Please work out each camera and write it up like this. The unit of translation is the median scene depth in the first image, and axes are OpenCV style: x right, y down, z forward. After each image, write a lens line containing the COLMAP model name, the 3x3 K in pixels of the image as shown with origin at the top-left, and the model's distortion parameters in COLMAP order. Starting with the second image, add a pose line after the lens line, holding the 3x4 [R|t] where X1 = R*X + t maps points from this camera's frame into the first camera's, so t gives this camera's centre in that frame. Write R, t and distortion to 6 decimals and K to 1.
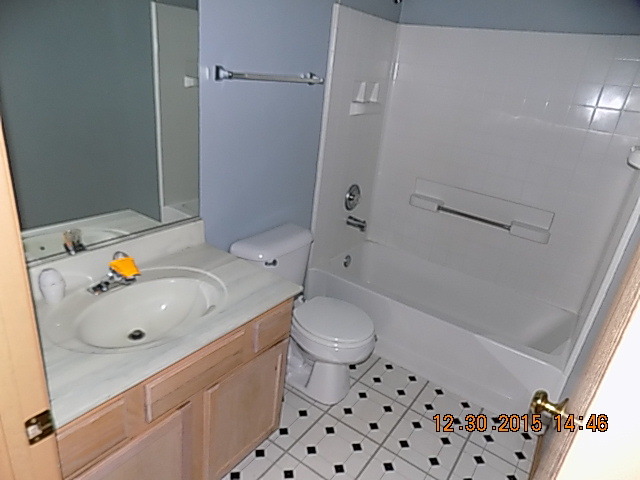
lens RADIAL K [[433.3, 0, 320.0], [0, 433.3, 240.0], [0, 0, 1]] dist [0.000444, 0.000316]
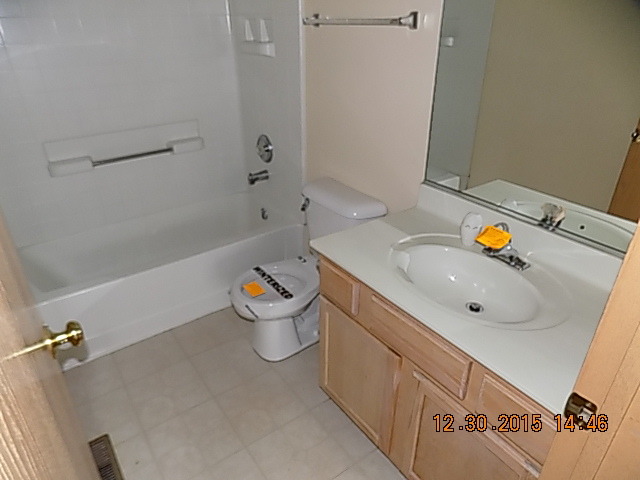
lens RADIAL K [[433.3, 0, 320.0], [0, 433.3, 240.0], [0, 0, 1]] dist [0.000444, 0.000316]
pose [[0.320968, -0.549882, 0.771109, -0.378802], [0.401784, 0.816349, 0.414904, -0.144638], [-0.857642, 0.176648, 0.482956, 0.251801]]
